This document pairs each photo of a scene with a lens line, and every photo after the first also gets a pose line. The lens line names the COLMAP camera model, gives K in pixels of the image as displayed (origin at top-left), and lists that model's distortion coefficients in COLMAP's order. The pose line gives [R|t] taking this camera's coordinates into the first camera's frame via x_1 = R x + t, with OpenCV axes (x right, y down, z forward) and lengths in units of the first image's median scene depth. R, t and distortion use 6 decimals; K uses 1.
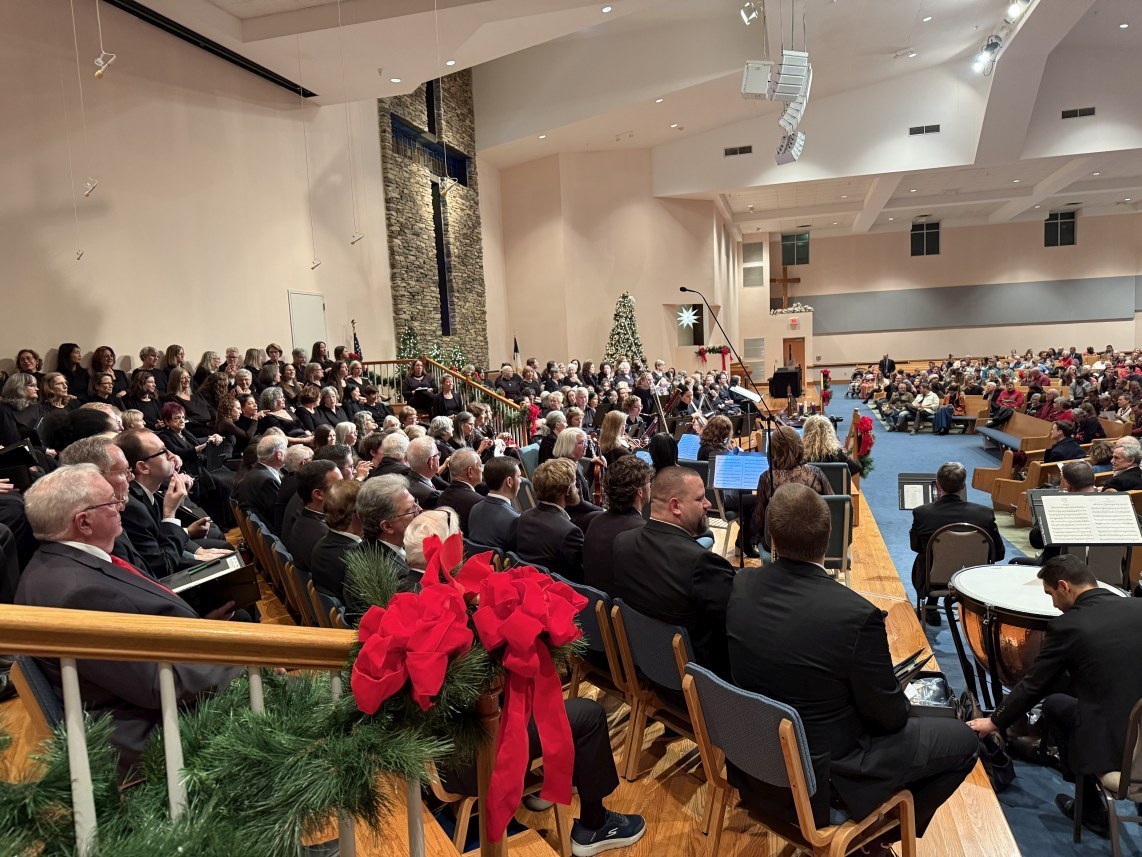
lens RADIAL K [[802.8, 0, 572.2], [0, 802.8, 450.9], [0, 0, 1]] dist [0.078096, -0.113564]
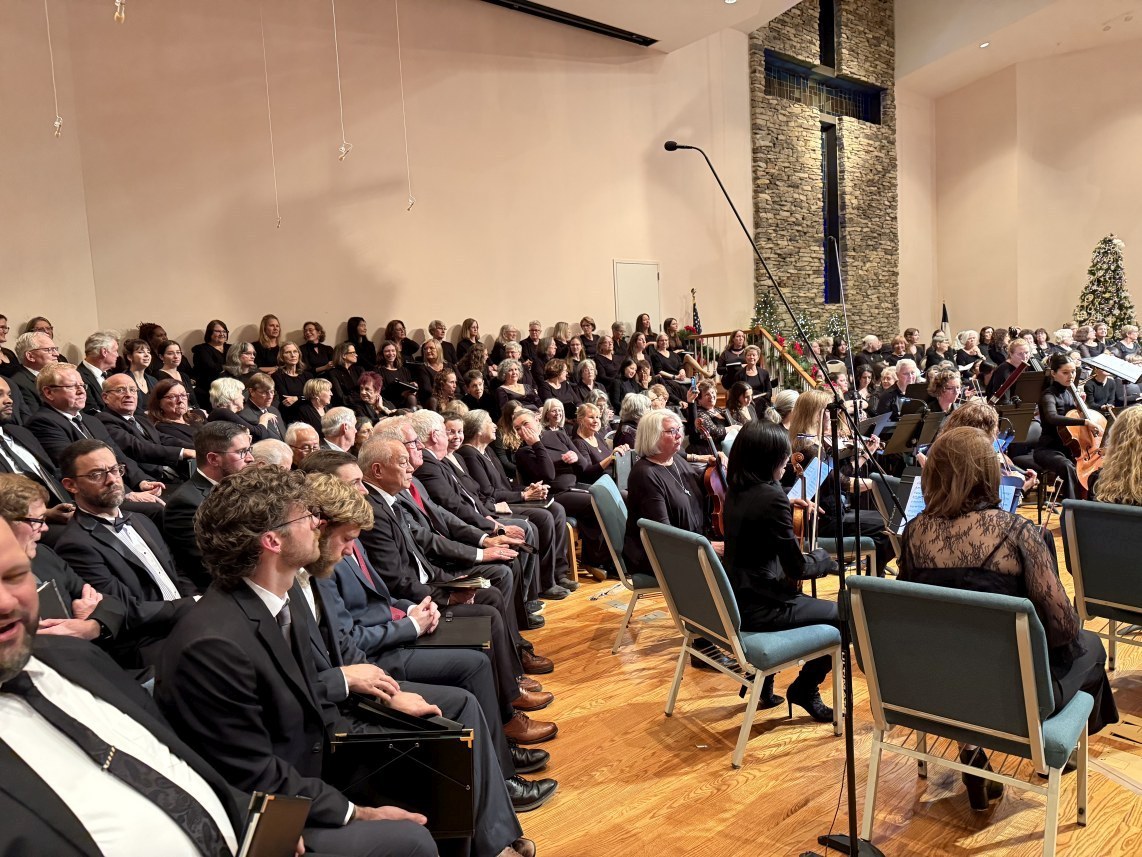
lens RADIAL K [[802.6, 0, 558.5], [0, 802.6, 448.4], [0, 0, 1]] dist [0.076186, -0.111421]
pose [[0.830951, 0.063268, -0.552736, 0.131522], [-0.050671, 0.997990, 0.038057, -0.010025], [0.554033, -0.003616, 0.832487, 0.182765]]
